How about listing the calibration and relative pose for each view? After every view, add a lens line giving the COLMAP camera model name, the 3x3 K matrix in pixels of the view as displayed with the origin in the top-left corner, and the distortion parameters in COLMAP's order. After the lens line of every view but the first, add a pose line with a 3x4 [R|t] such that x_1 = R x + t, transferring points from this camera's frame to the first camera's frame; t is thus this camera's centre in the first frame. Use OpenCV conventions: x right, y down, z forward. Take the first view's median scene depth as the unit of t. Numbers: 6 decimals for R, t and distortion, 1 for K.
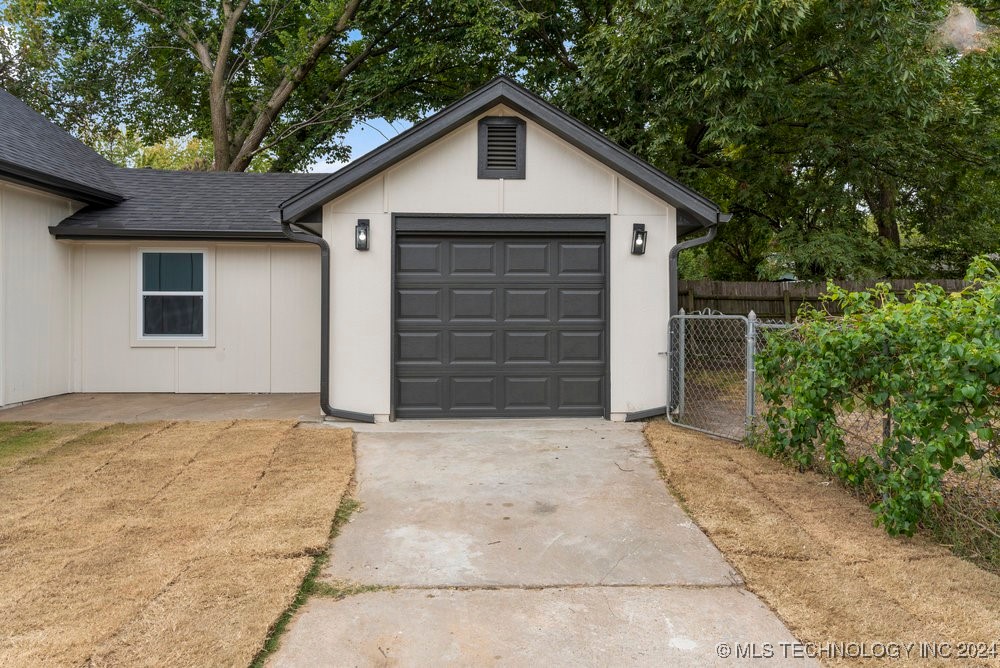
lens RADIAL K [[630.4, 0, 504.5], [0, 630.4, 309.9], [0, 0, 1]] dist [0.007862, -0.002385]
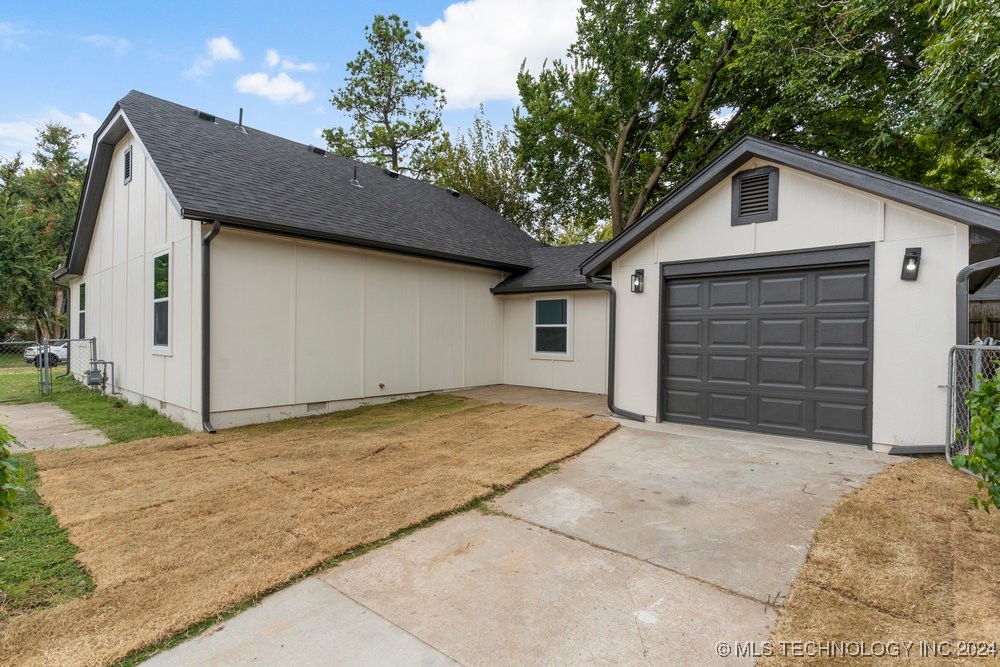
lens RADIAL K [[478.2, 0, 500.5], [0, 478.2, 336.8], [0, 0, 1]] dist [0.010951, -0.000611]
pose [[0.733890, 0.006309, -0.679239, 0.252333], [-0.005263, 0.999980, 0.003601, -0.002547], [0.679248, 0.000932, 0.733908, 0.050518]]
